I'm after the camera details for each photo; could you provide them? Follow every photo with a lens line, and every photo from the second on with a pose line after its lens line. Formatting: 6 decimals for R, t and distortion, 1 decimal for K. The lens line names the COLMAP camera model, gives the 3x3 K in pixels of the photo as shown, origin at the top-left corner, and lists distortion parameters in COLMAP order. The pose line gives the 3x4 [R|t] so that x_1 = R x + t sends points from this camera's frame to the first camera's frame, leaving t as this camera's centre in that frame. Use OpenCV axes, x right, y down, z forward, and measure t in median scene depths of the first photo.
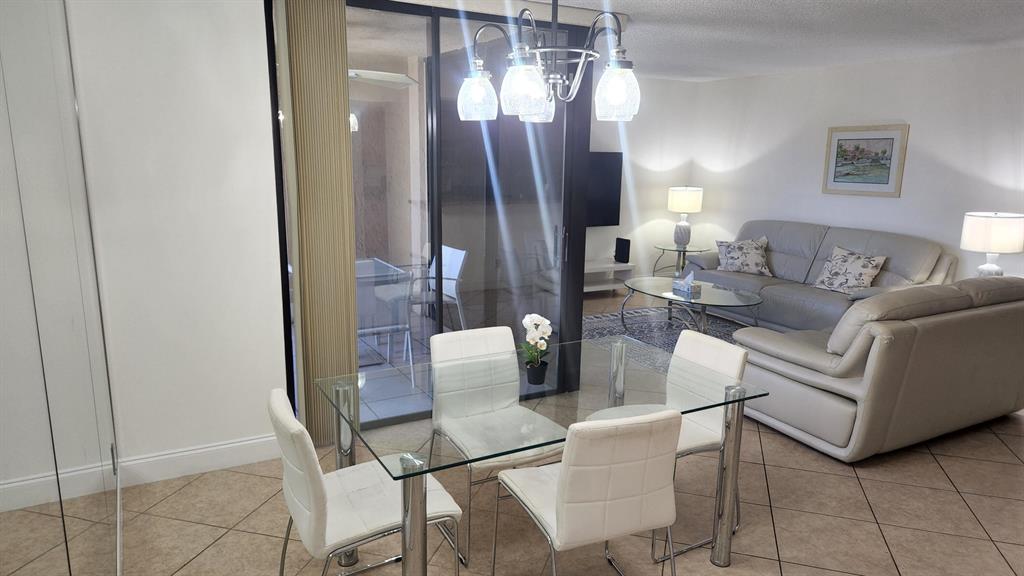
lens RADIAL K [[668.1, 0, 512.0], [0, 668.1, 288.0], [0, 0, 1]] dist [-0.001324, -0.002351]
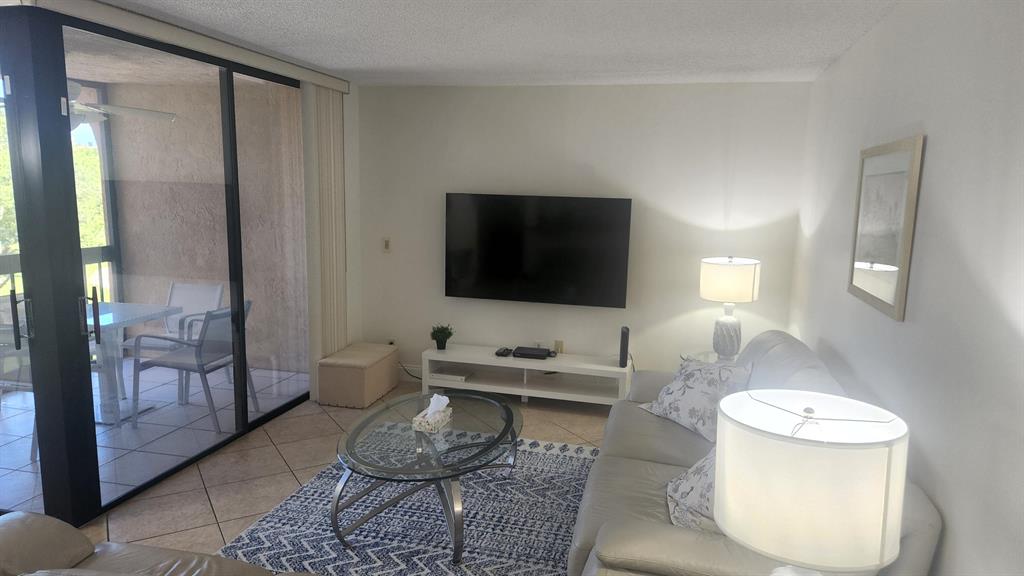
lens RADIAL K [[685.0, 0, 512.0], [0, 685.0, 288.0], [0, 0, 1]] dist [0.058966, -0.002637]
pose [[0.749552, 0.104628, -0.653624, 0.637760], [-0.149783, 0.988627, -0.013512, -0.109029], [0.644776, 0.108029, 0.756699, 0.516966]]
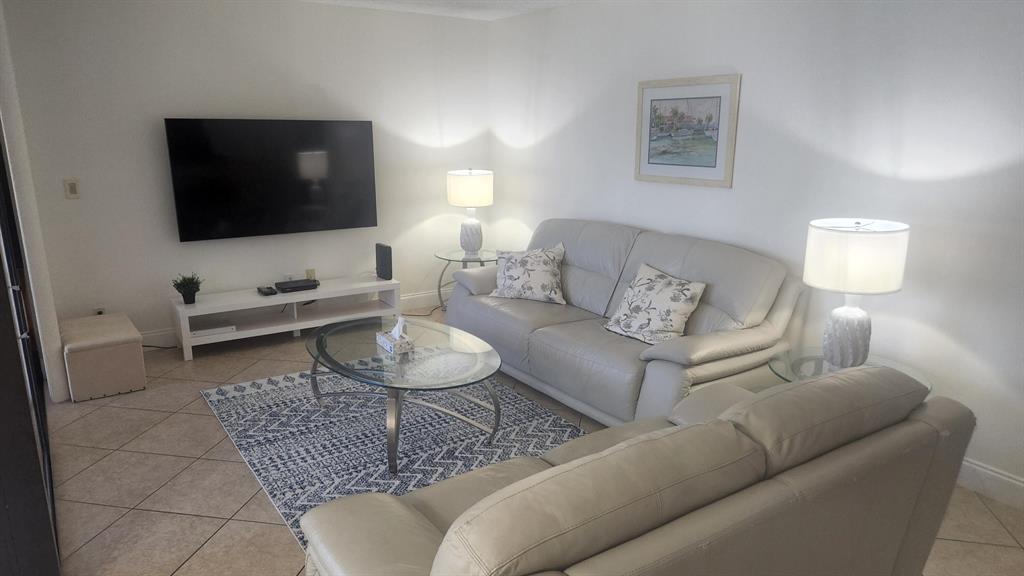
lens RADIAL K [[685.0, 0, 512.0], [0, 685.0, 288.0], [0, 0, 1]] dist [0.058966, -0.002637]
pose [[0.993647, -0.033545, 0.107424, 0.273924], [0.029218, 0.998707, 0.041607, -0.068110], [-0.108681, -0.038204, 0.993342, 0.326688]]
